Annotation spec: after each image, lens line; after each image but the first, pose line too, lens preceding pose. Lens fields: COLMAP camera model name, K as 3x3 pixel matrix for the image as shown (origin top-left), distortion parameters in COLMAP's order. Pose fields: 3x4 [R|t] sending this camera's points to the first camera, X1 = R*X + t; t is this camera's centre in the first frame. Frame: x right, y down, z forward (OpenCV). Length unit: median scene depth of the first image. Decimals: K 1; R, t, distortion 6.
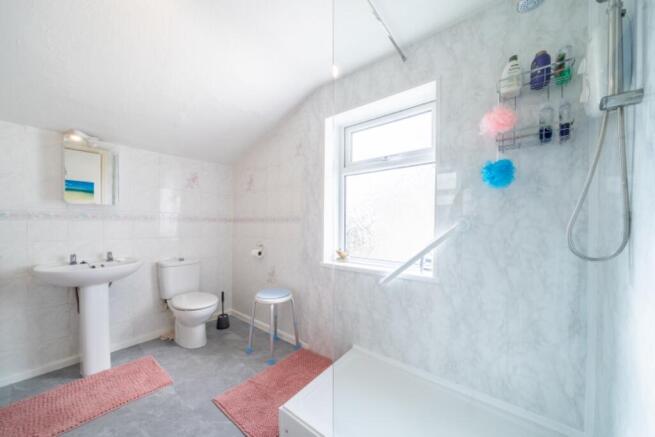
lens RADIAL K [[231.6, 0, 326.2], [0, 231.6, 225.8], [0, 0, 1]] dist [-0.000898, 0.000051]
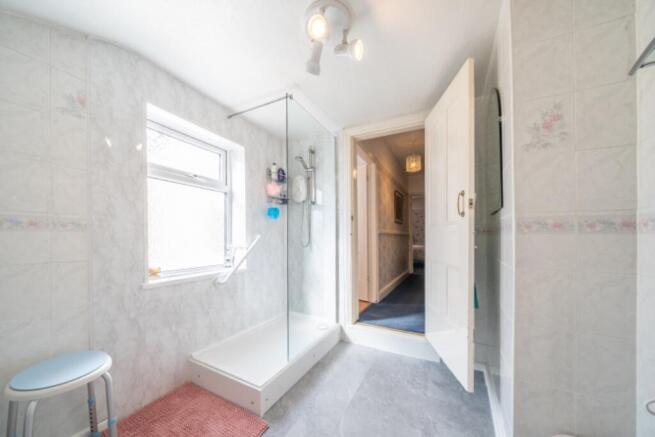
lens RADIAL K [[223.4, 0, 328.9], [0, 223.4, 236.5], [0, 0, 1]] dist [-0.000341, 0.000000]
pose [[-0.195066, 0.003655, 0.980783, -0.908832], [0.014263, 0.999898, -0.000890, 0.008300], [-0.980687, 0.013815, -0.195098, 0.563624]]
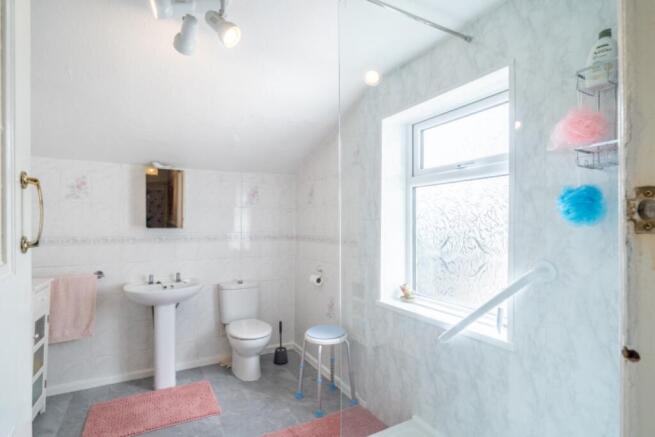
lens RADIAL K [[328.0, 0, 327.5], [0, 328.0, 218.5], [0, 0, 1]] dist [0.003573, 0.000166]
pose [[0.923083, -0.009536, -0.384482, 0.263803], [0.001269, 0.999763, -0.021750, -0.102628], [0.384598, 0.019589, 0.922876, -0.114063]]
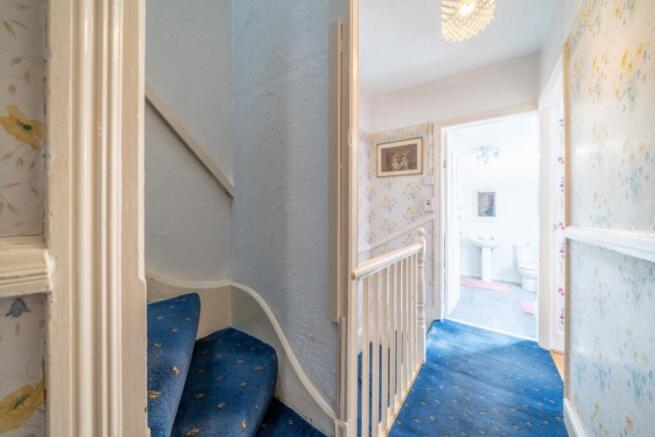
lens RADIAL K [[226.3, 0, 327.5], [0, 226.3, 218.5], [0, 0, 1]] dist [-0.000825, 0.000027]
pose [[0.062642, 0.001982, -0.998034, 1.319844], [-0.012893, 0.999916, 0.001176, -0.054575], [0.997953, 0.012794, 0.062662, -0.873960]]
